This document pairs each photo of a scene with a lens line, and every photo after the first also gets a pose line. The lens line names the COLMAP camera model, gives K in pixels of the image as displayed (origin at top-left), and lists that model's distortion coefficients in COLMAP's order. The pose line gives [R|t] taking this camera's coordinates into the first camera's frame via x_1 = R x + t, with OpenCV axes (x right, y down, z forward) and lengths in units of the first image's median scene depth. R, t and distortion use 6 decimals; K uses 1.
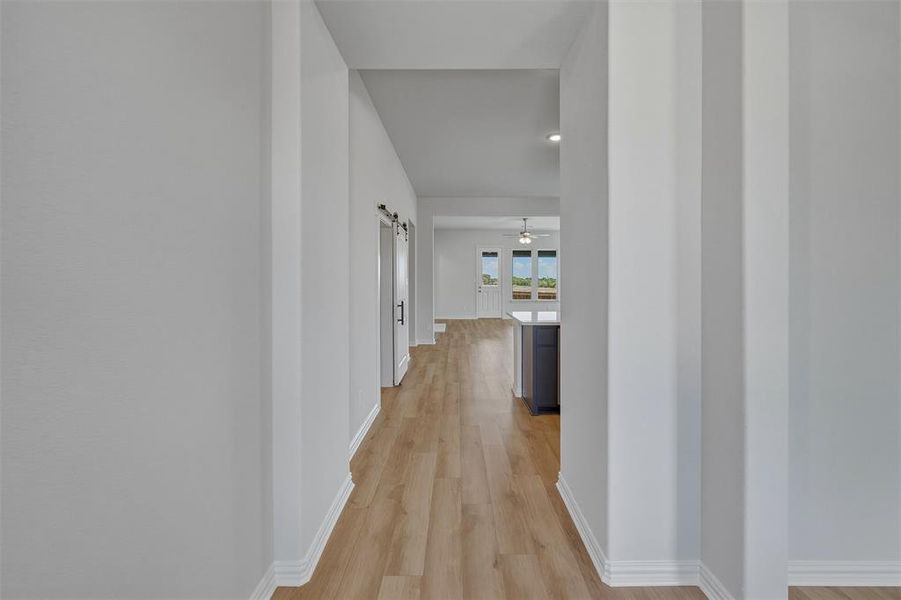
lens RADIAL K [[375.4, 0, 450.5], [0, 375.4, 300.0], [0, 0, 1]] dist [-0.001035, -0.000029]
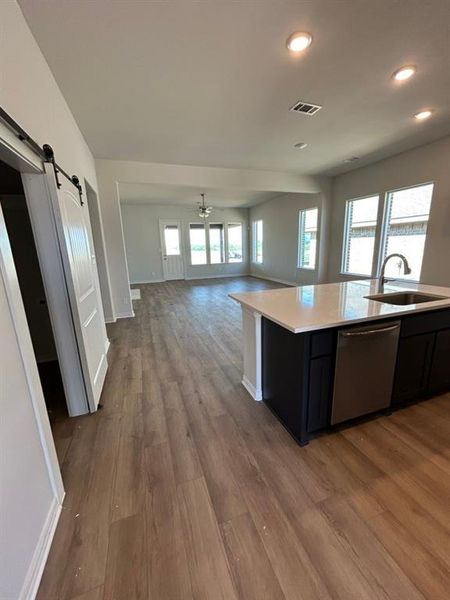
lens RADIAL K [[247.0, 0, 225.0], [0, 247.0, 300.0], [0, 0, 1]] dist [-0.008153, 0.000309]
pose [[0.940630, -0.106234, 0.322380, -0.023105], [0.053281, 0.984199, 0.168861, -0.030965], [-0.335225, -0.141659, 0.931427, 0.324039]]
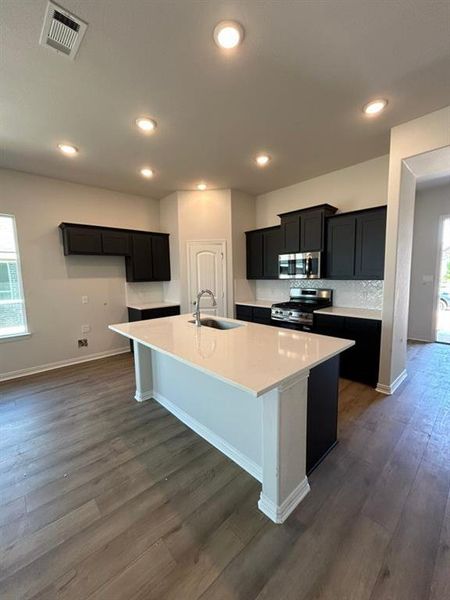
lens RADIAL K [[247.0, 0, 225.0], [0, 247.0, 300.0], [0, 0, 1]] dist [-0.008153, 0.000309]
pose [[-0.689598, -0.060377, 0.721671, 0.003743], [0.062958, 0.987747, 0.142798, -0.060839], [-0.721451, 0.143909, -0.677347, 0.789365]]
